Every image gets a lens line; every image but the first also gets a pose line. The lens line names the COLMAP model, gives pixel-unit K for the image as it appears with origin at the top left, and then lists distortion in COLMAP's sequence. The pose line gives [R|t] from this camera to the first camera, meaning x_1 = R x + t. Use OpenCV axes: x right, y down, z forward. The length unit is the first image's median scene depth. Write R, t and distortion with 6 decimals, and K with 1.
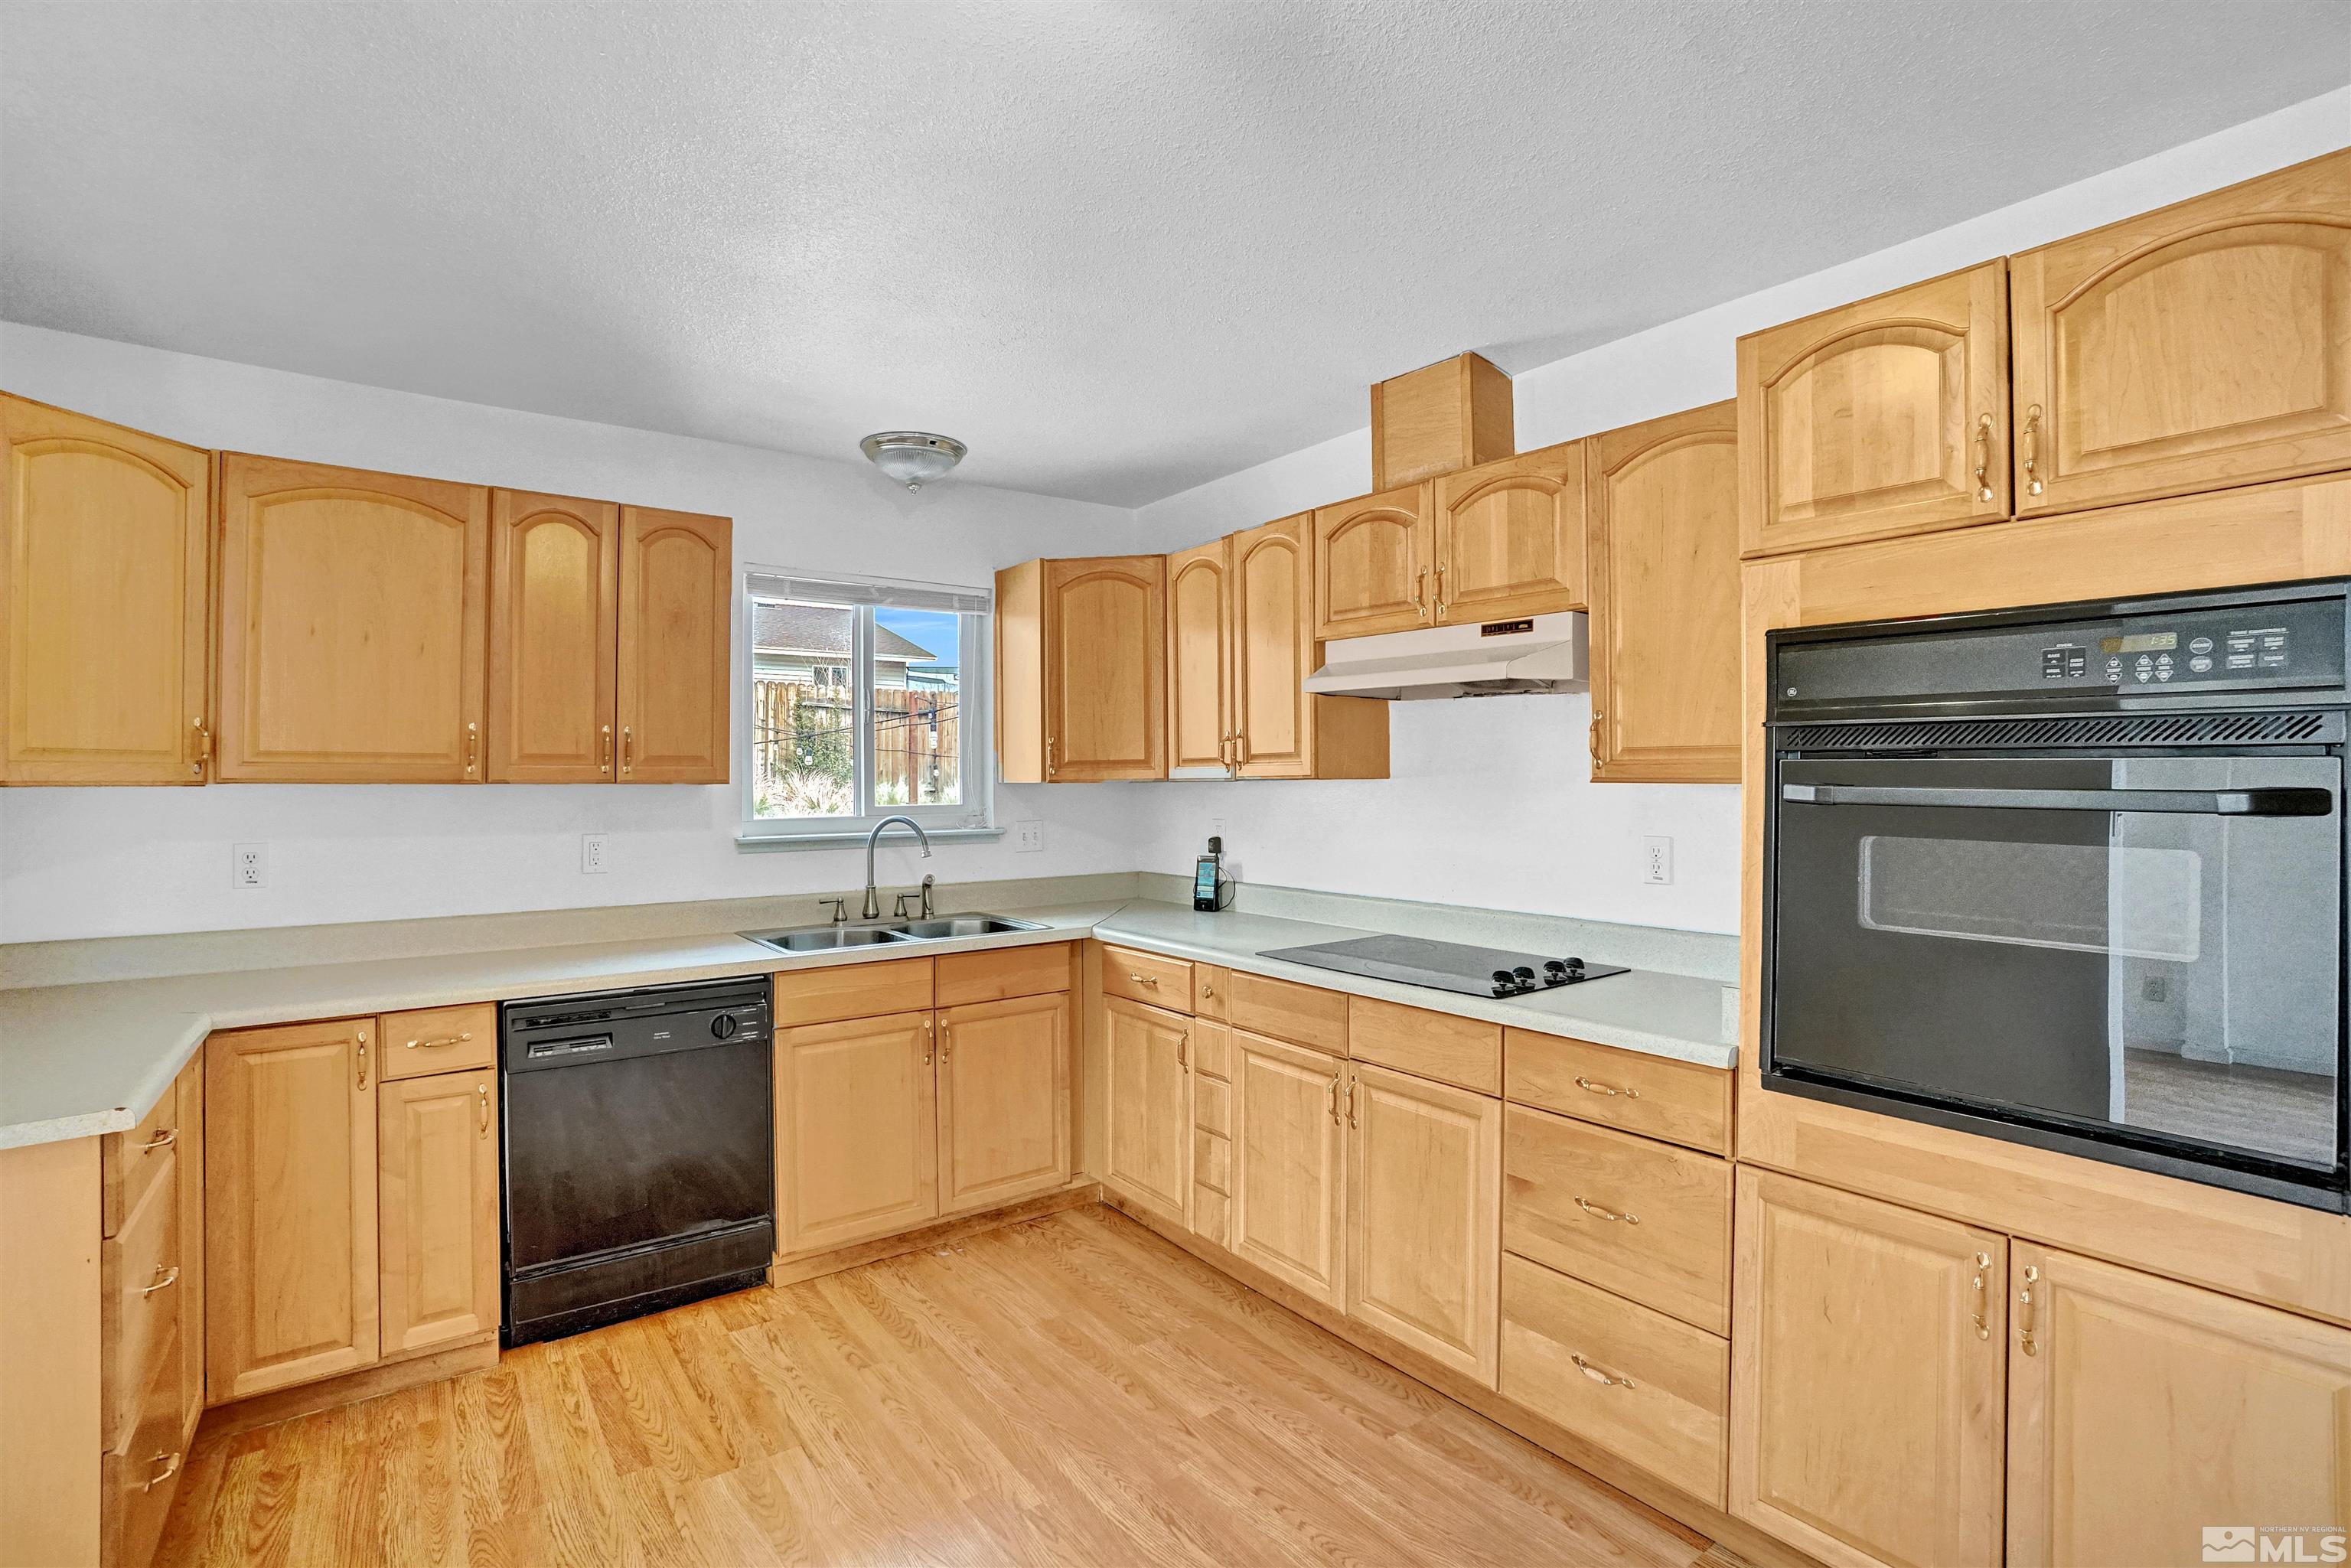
lens RADIAL K [[1078.5, 0, 1171.9], [0, 1078.5, 783.5], [0, 0, 1]] dist [0.001425, 0.000292]
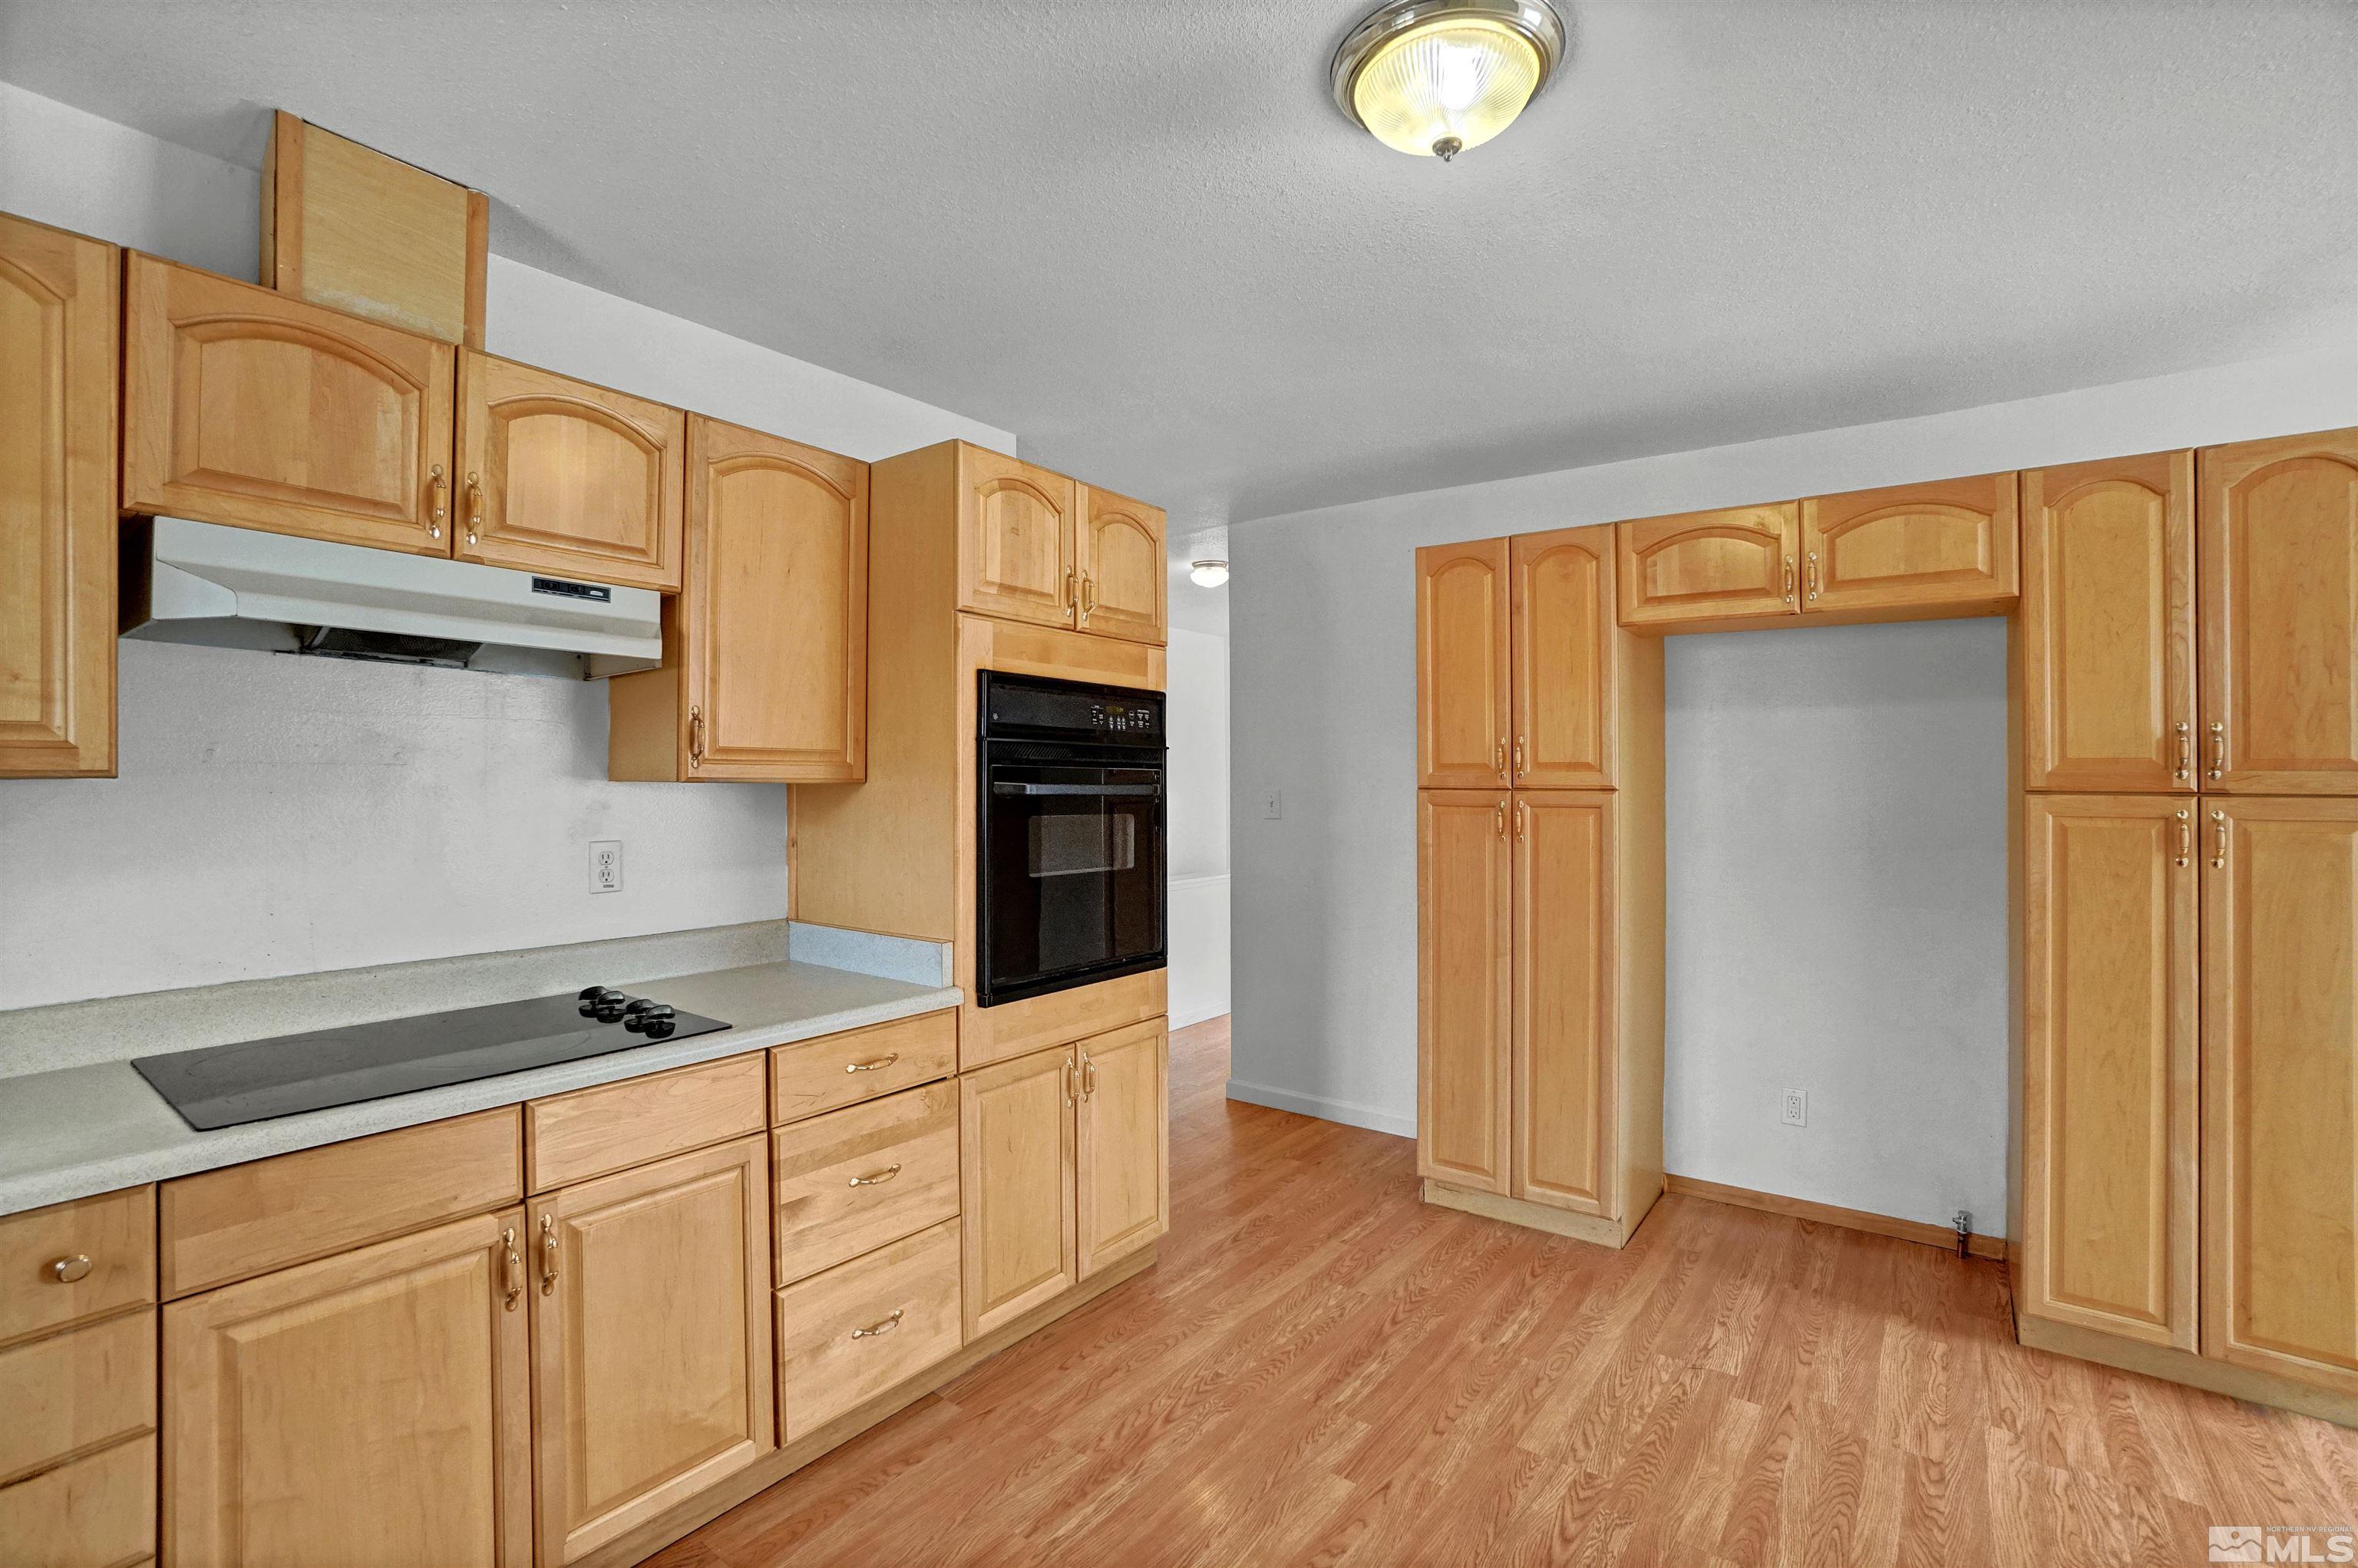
lens RADIAL K [[1081.7, 0, 1176.7], [0, 1081.7, 773.1], [0, 0, 1]] dist [0.001425, 0.000292]
pose [[-0.243873, 0.004480, 0.969797, -0.780458], [0.003680, 0.999986, -0.003694, -0.005173], [-0.969800, 0.002668, -0.243886, 1.034574]]
